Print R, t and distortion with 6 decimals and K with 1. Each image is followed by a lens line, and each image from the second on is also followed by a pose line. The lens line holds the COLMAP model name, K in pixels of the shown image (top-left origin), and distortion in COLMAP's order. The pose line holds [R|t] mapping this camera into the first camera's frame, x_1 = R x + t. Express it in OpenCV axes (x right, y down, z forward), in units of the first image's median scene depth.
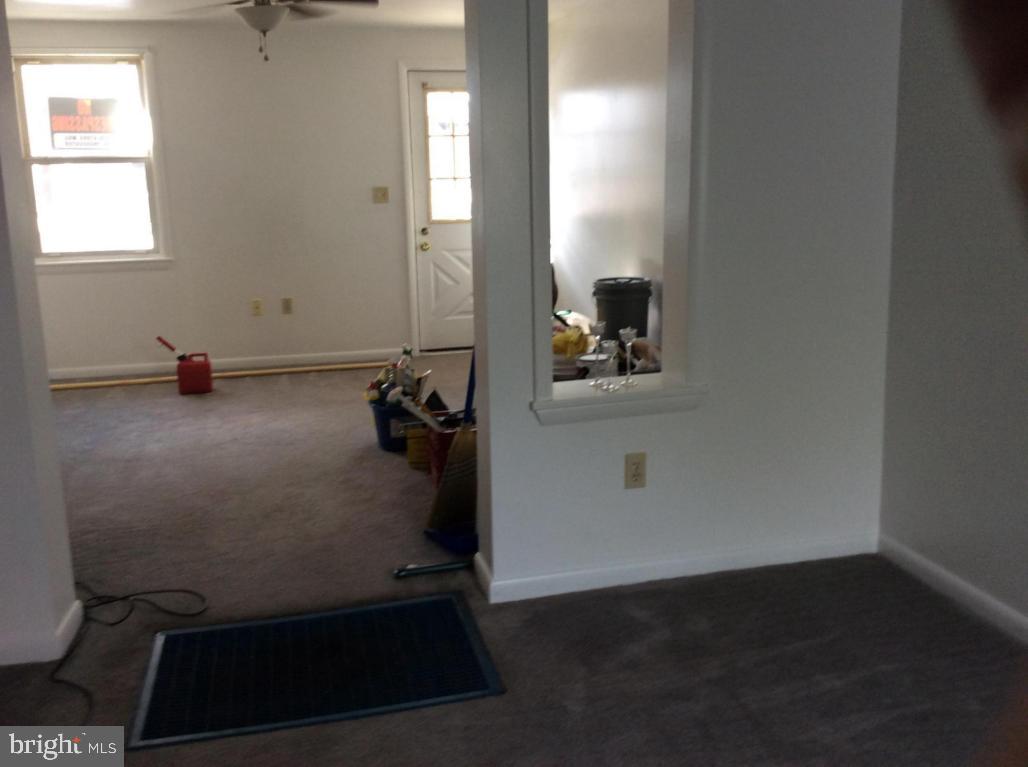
lens RADIAL K [[800.9, 0, 514.0], [0, 800.9, 383.5], [0, 0, 1]] dist [0.003336, -0.000028]
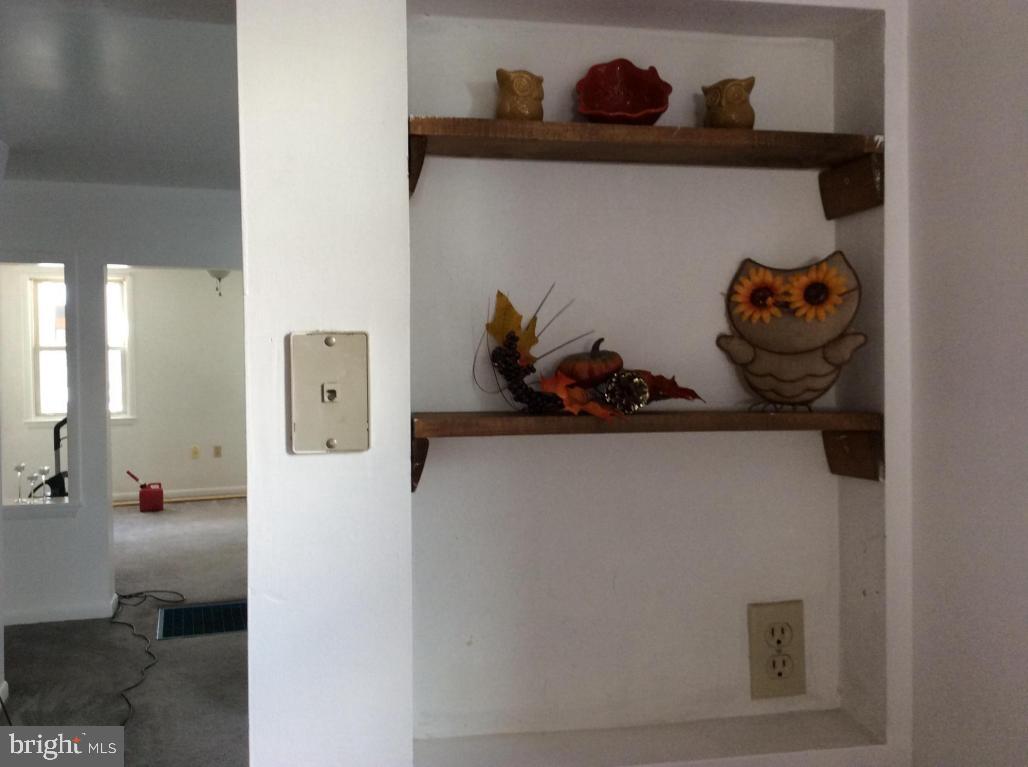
lens RADIAL K [[958.6, 0, 514.0], [0, 958.6, 383.5], [0, 0, 1]] dist [0.003546, 0.002715]
pose [[0.997813, 0.001657, 0.066079, 0.129566], [0.011523, 0.980020, -0.198567, 0.135407], [-0.065088, 0.198894, 0.977857, -0.744283]]
